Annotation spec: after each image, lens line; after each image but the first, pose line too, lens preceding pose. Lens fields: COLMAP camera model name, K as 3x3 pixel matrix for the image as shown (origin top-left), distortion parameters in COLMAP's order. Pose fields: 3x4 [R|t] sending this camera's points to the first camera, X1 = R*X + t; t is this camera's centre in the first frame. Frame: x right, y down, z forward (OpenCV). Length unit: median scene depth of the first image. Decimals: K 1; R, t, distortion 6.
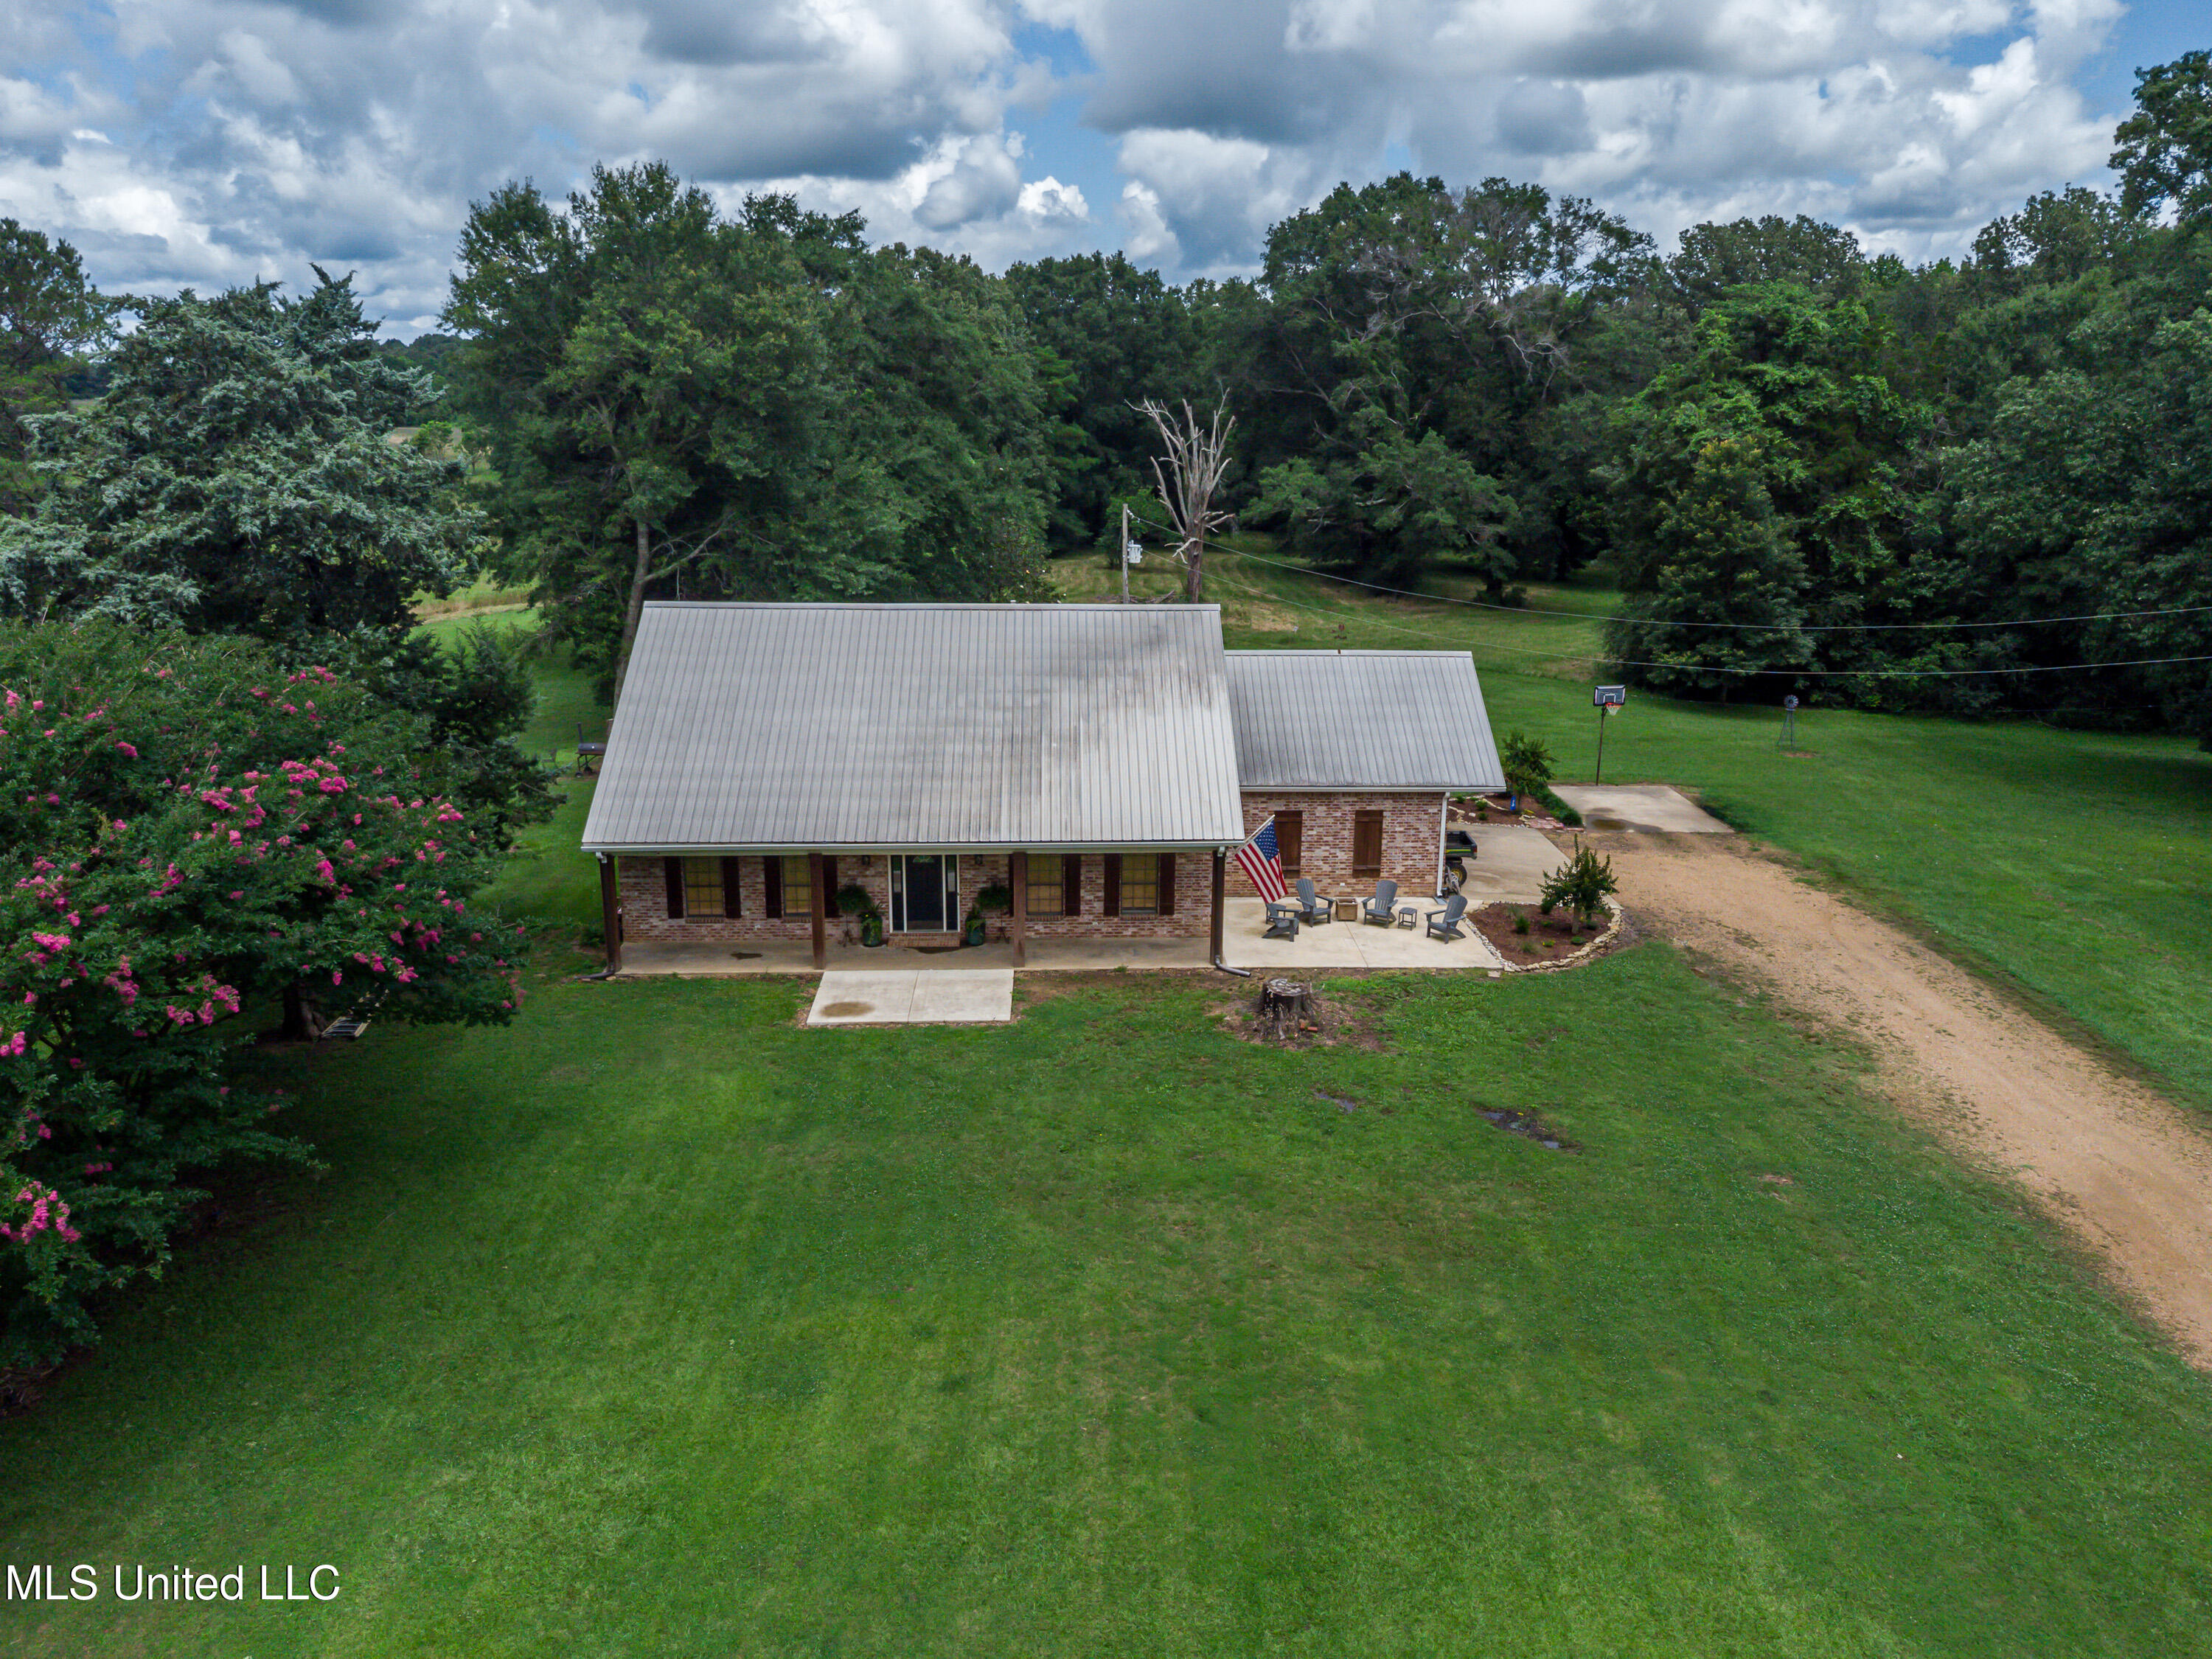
lens RADIAL K [[1642.1, 0, 1113.5], [0, 1642.1, 782.2], [0, 0, 1]] dist [0.012840, -0.004106]
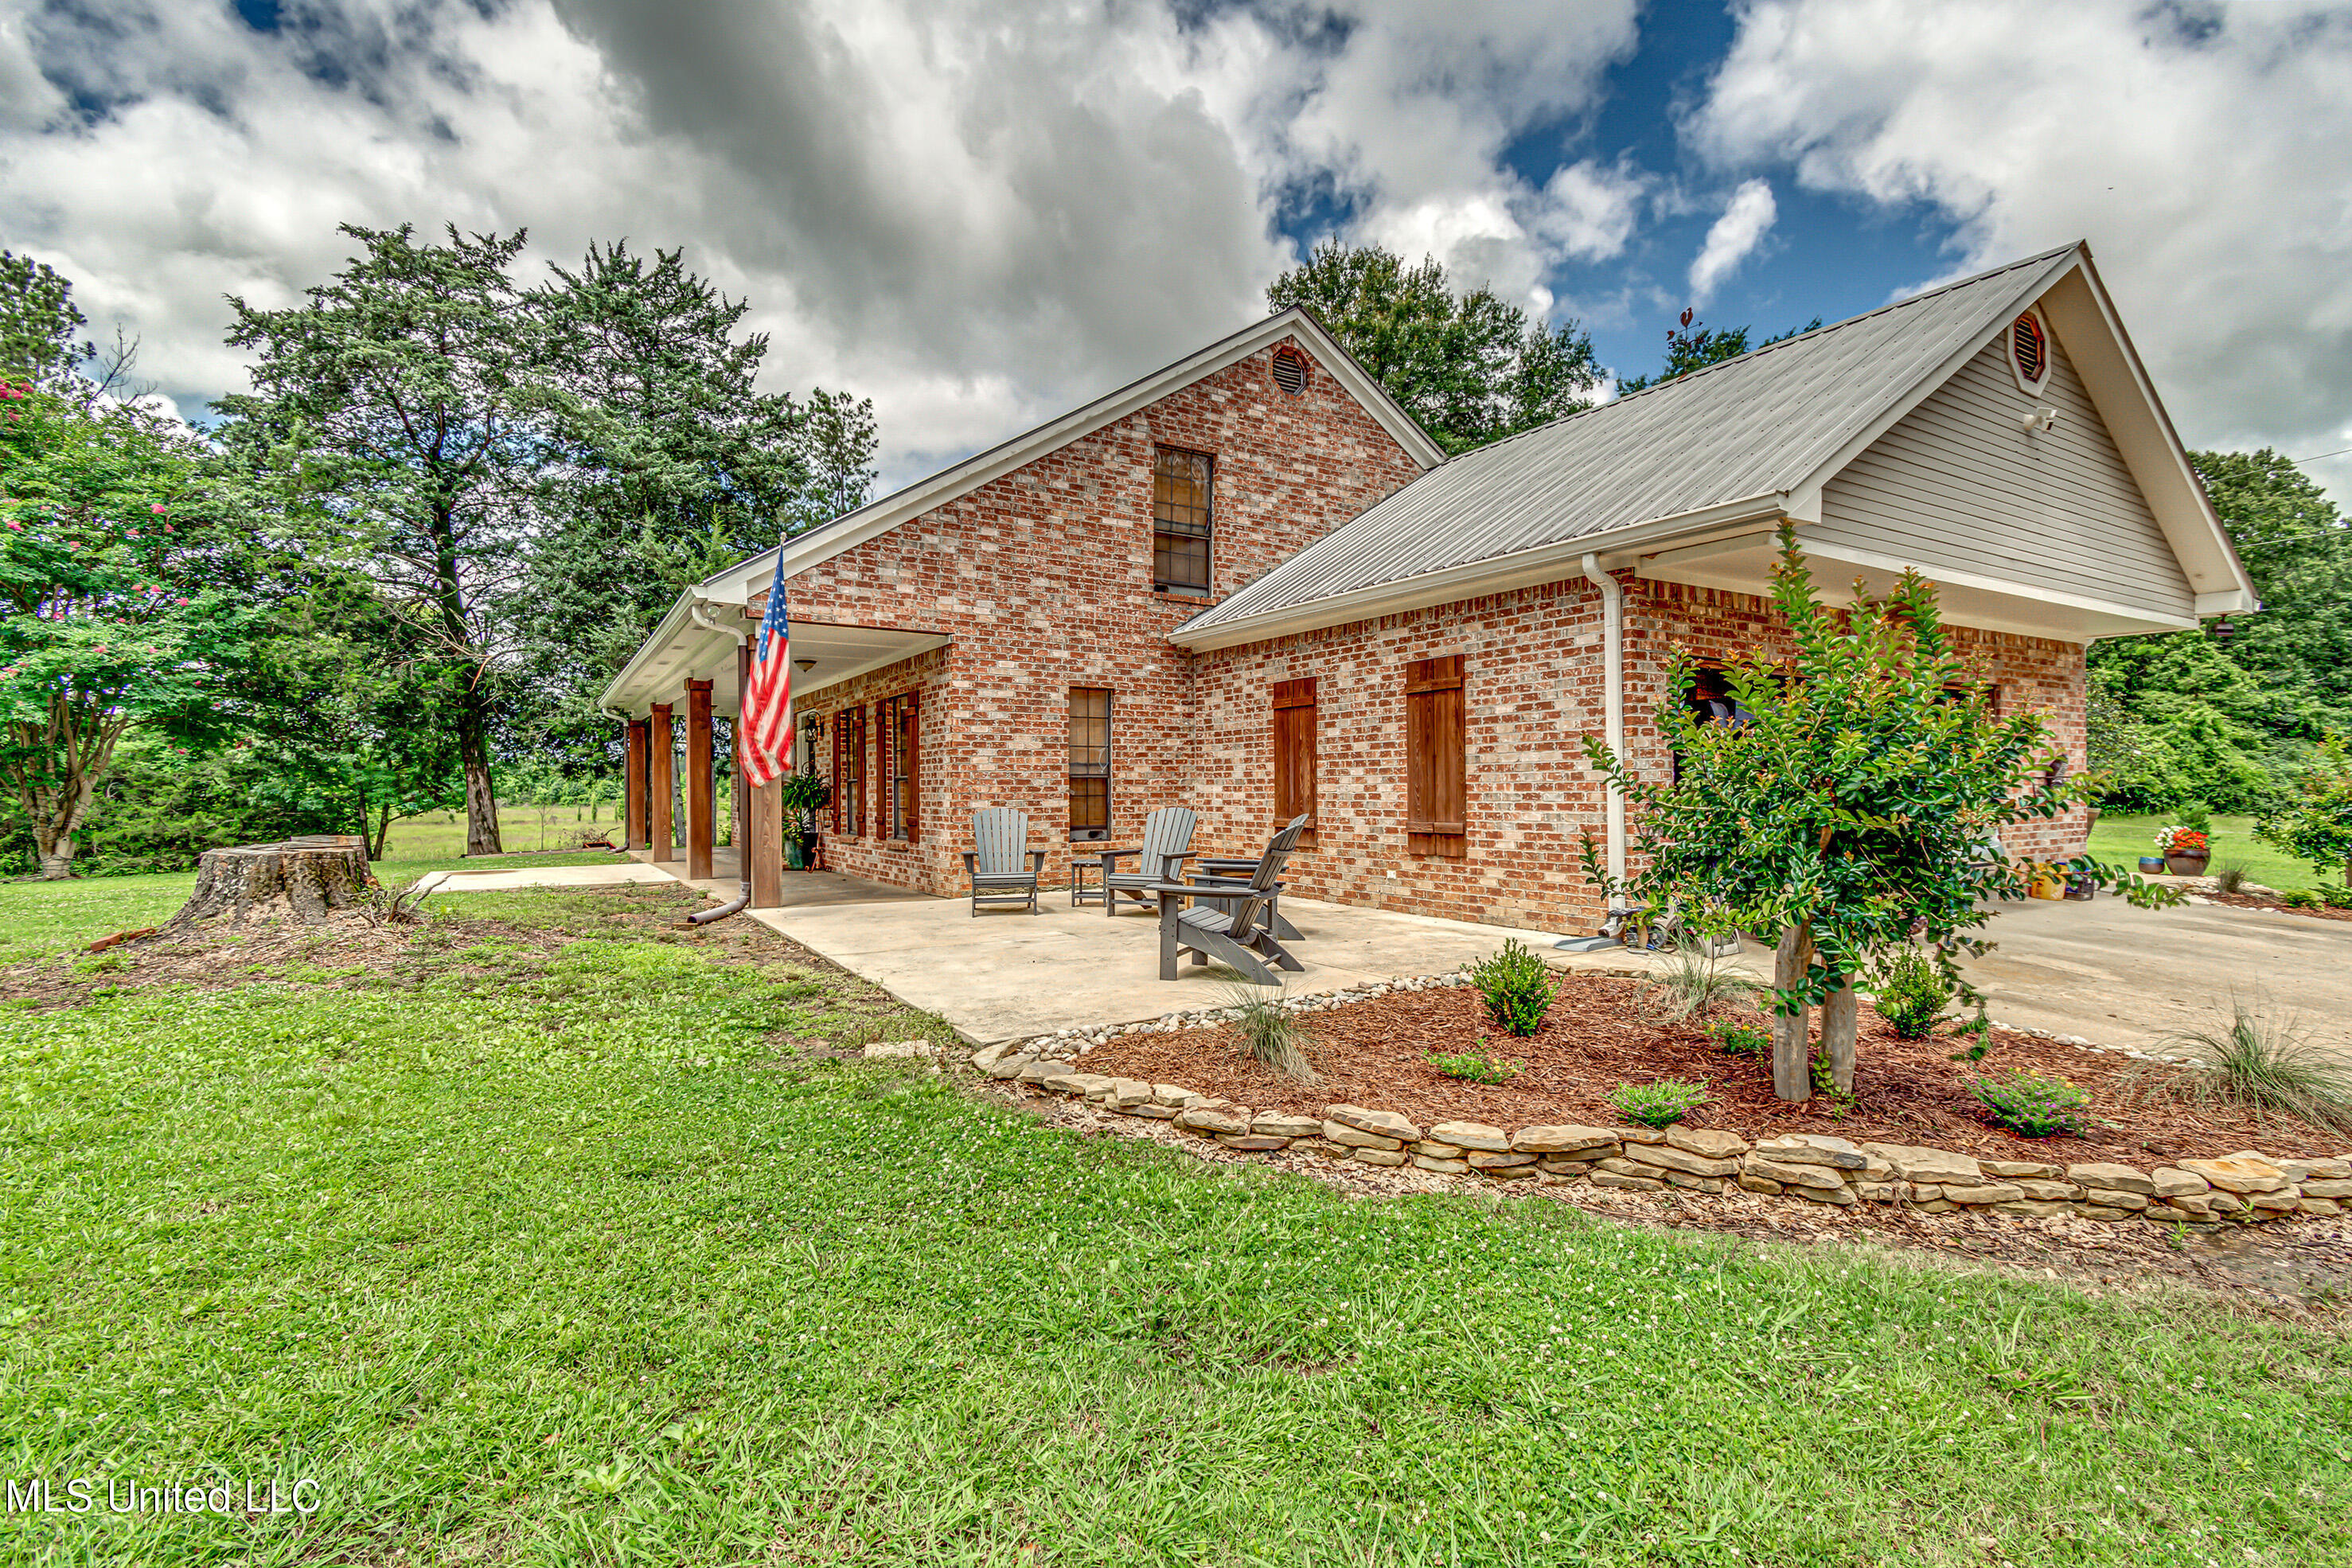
lens RADIAL K [[1082.0, 0, 1212.0], [0, 1082.0, 765.9], [0, 0, 1]] dist [0.000461, 0.000121]
pose [[0.498396, -0.034211, -0.866274, 0.350651], [-0.194597, 0.969309, -0.150239, 0.088109], [0.844827, 0.243452, 0.476443, 0.898241]]
